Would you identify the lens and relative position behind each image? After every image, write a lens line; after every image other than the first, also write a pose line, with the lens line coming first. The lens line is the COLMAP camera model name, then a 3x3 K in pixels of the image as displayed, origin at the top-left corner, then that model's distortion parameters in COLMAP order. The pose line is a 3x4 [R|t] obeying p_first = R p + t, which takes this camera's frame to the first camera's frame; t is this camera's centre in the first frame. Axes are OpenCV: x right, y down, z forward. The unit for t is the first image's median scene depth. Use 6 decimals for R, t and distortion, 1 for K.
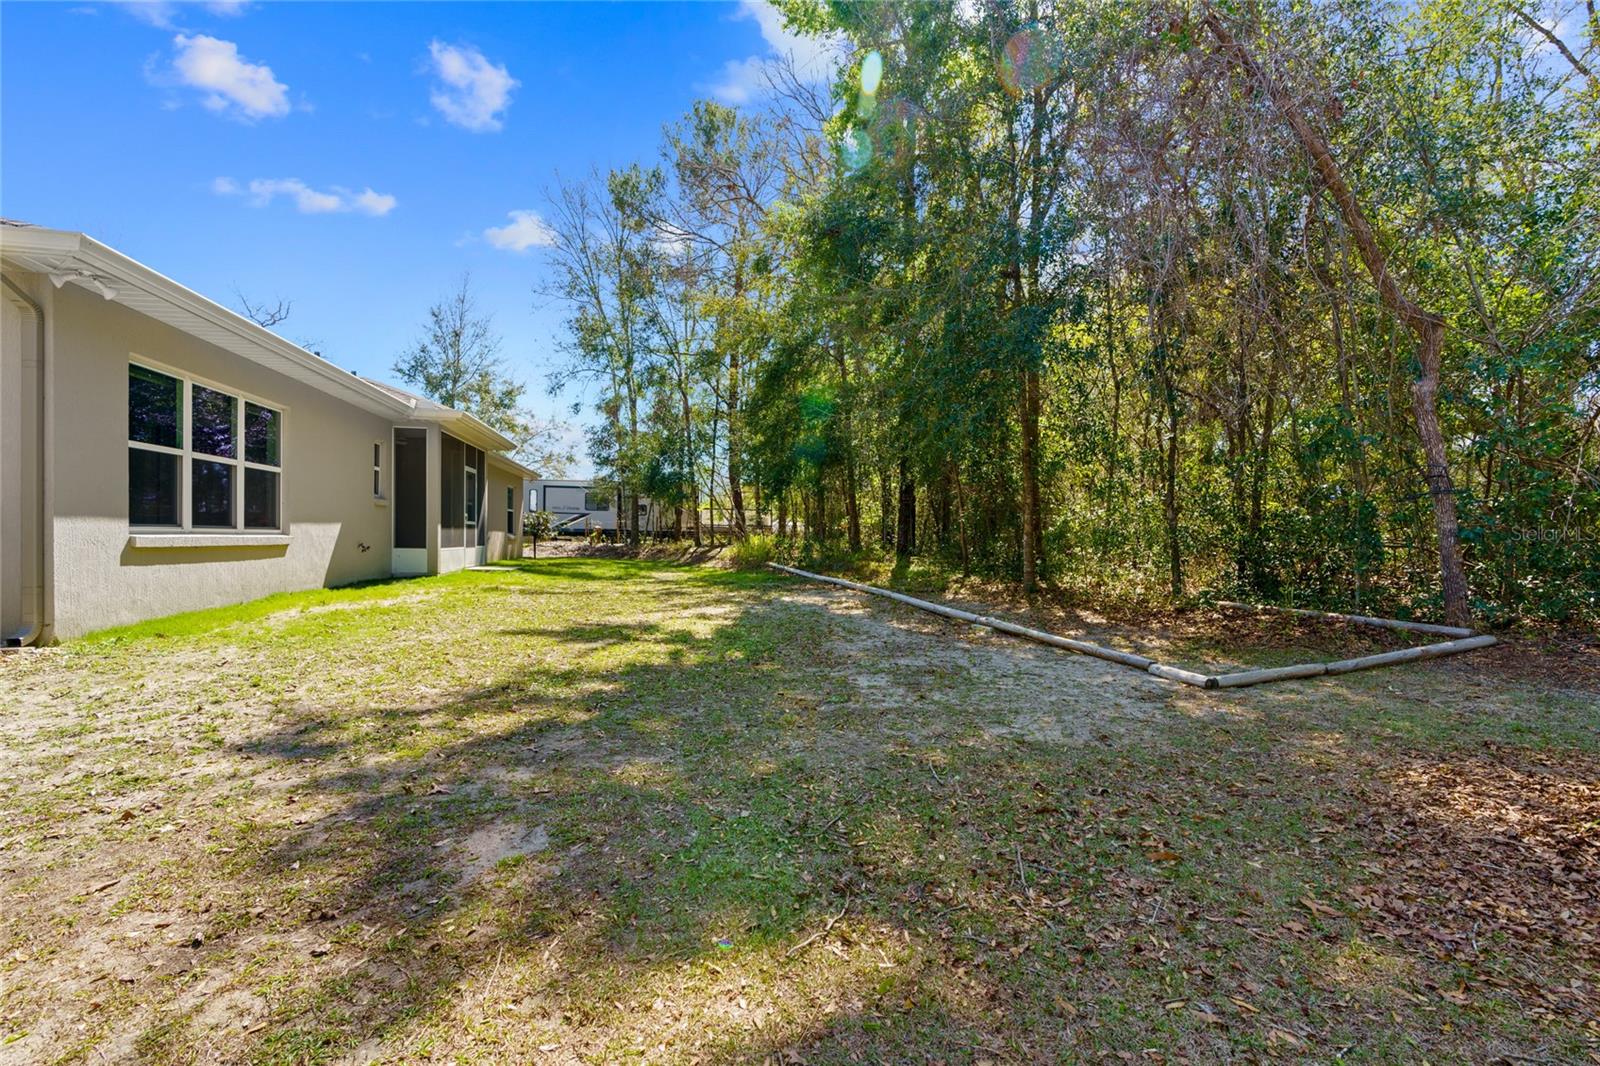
lens RADIAL K [[741.2, 0, 800.9], [0, 741.2, 535.4], [0, 0, 1]] dist [-0.001511, 0.000351]
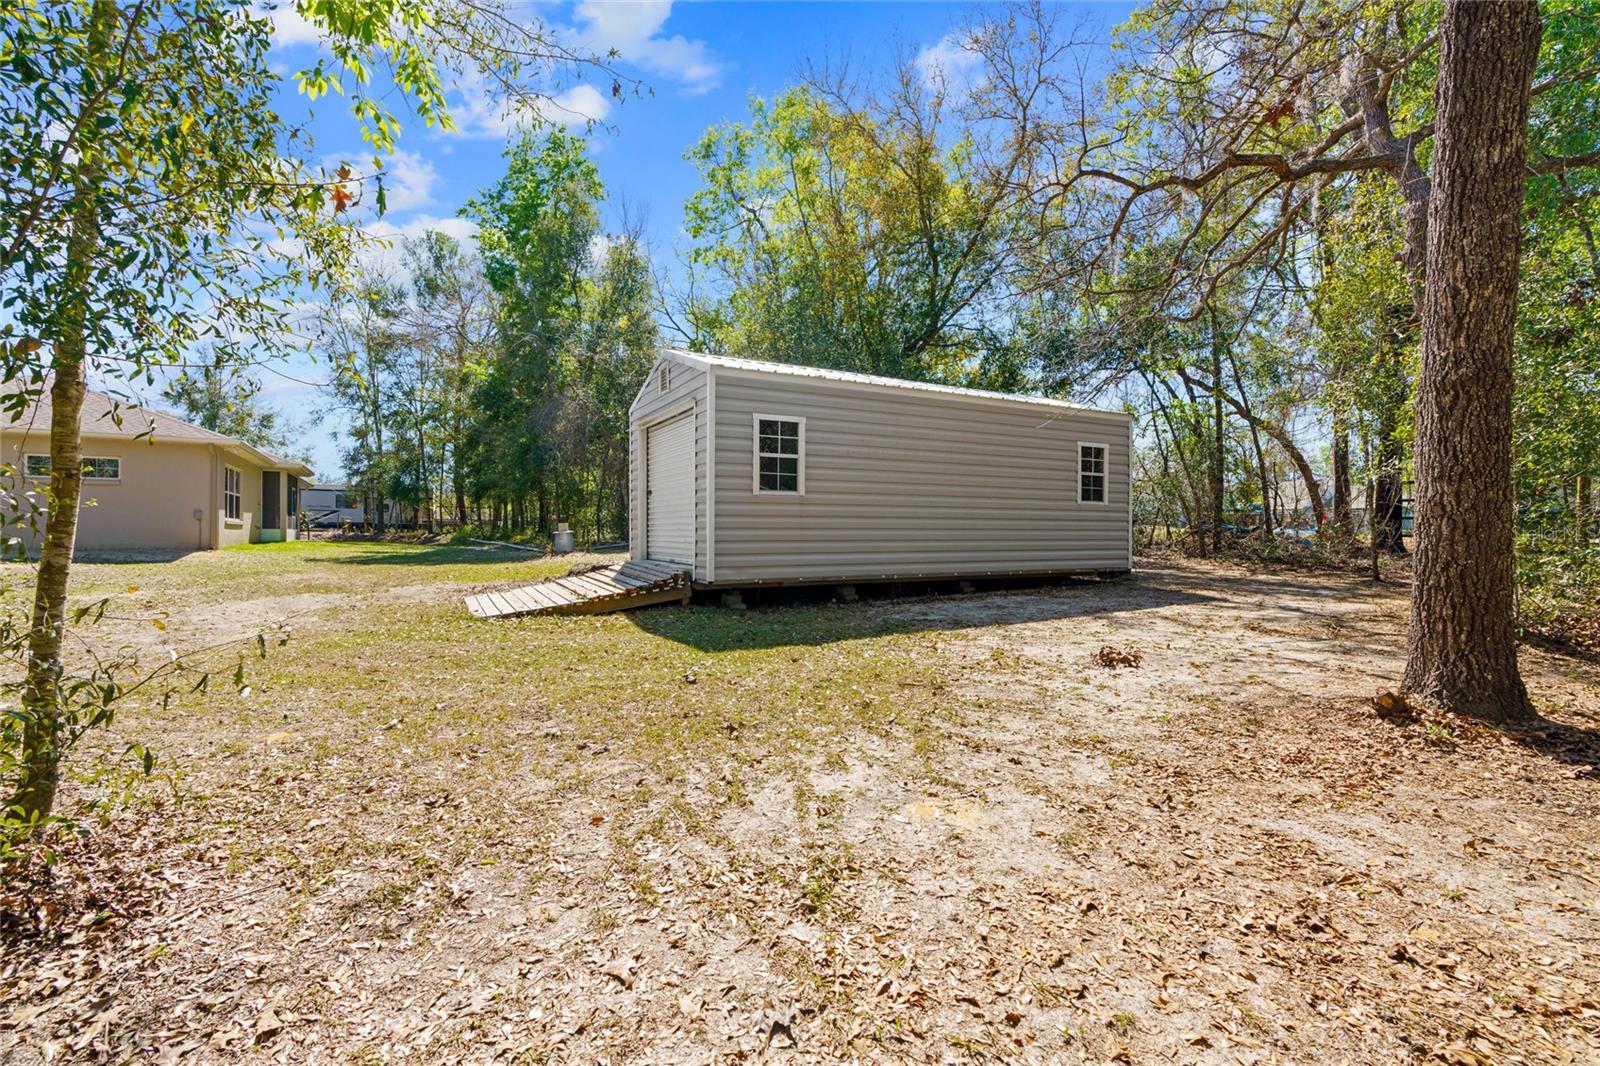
lens RADIAL K [[741.2, 0, 799.0], [0, 741.2, 527.1], [0, 0, 1]] dist [-0.001511, 0.000351]
pose [[0.950845, -0.000564, 0.309665, 0.093508], [0.002767, 0.999974, -0.006676, 0.012415], [-0.309653, 0.007204, 0.950822, -0.574567]]
